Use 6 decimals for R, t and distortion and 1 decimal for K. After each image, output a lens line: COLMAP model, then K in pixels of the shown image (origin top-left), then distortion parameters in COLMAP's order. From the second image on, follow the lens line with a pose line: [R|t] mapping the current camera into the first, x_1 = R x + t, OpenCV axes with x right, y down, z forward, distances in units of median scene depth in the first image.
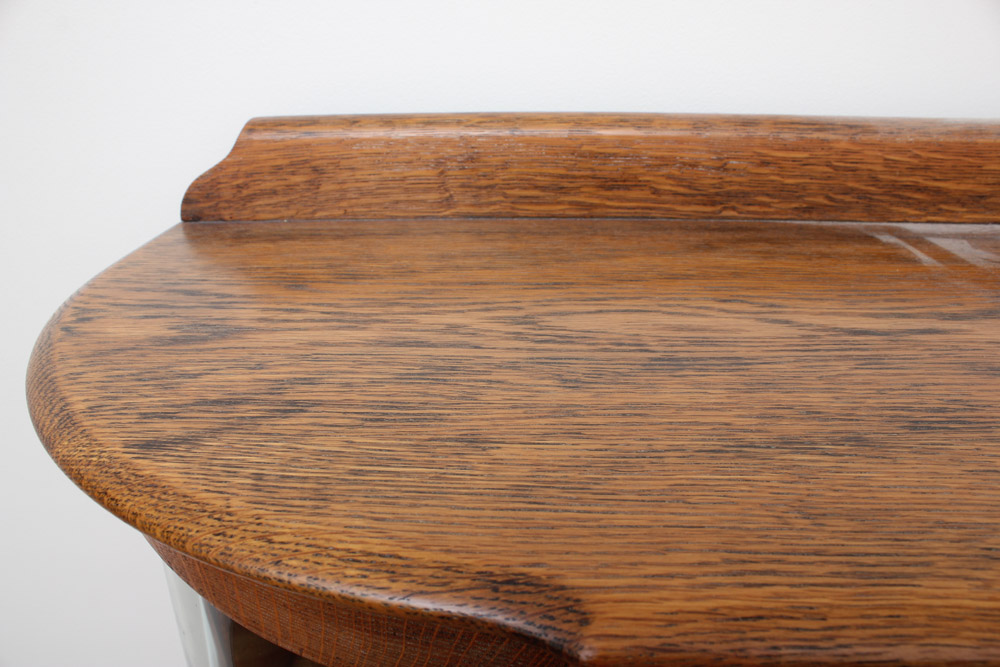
lens RADIAL K [[805.7, 0, 497.8], [0, 805.7, 380.1], [0, 0, 1]] dist [-0.164864, 0.116942]
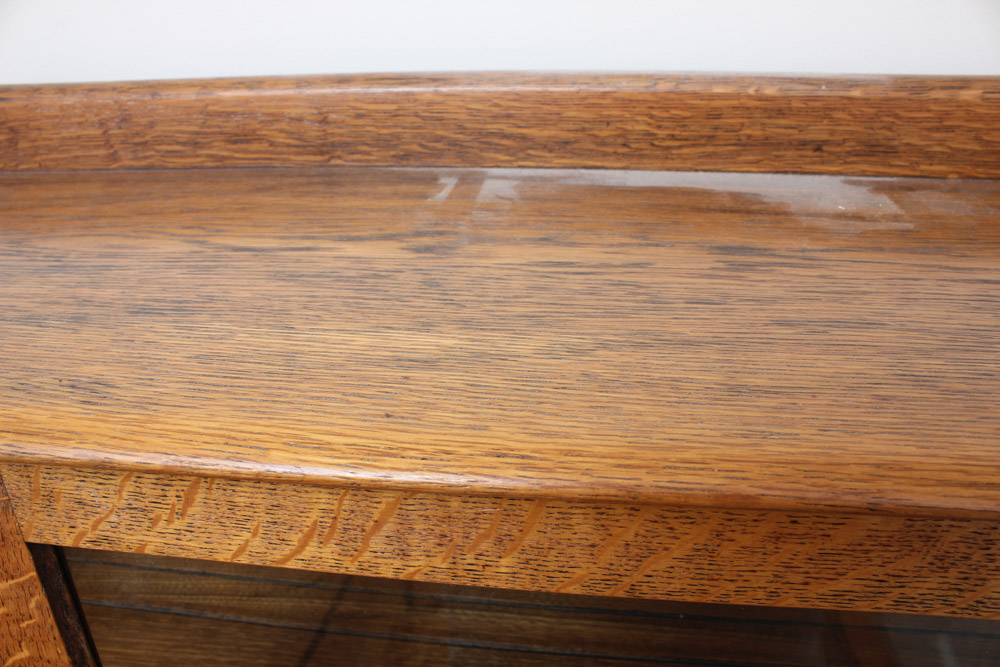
lens RADIAL K [[805.7, 0, 496.4], [0, 805.7, 373.3], [0, 0, 1]] dist [-0.164864, 0.116942]
pose [[0.993906, 0.039074, -0.103073, 0.655830], [-0.037225, 0.999111, 0.019804, 0.059203], [0.103755, -0.015846, 0.994477, -0.101993]]
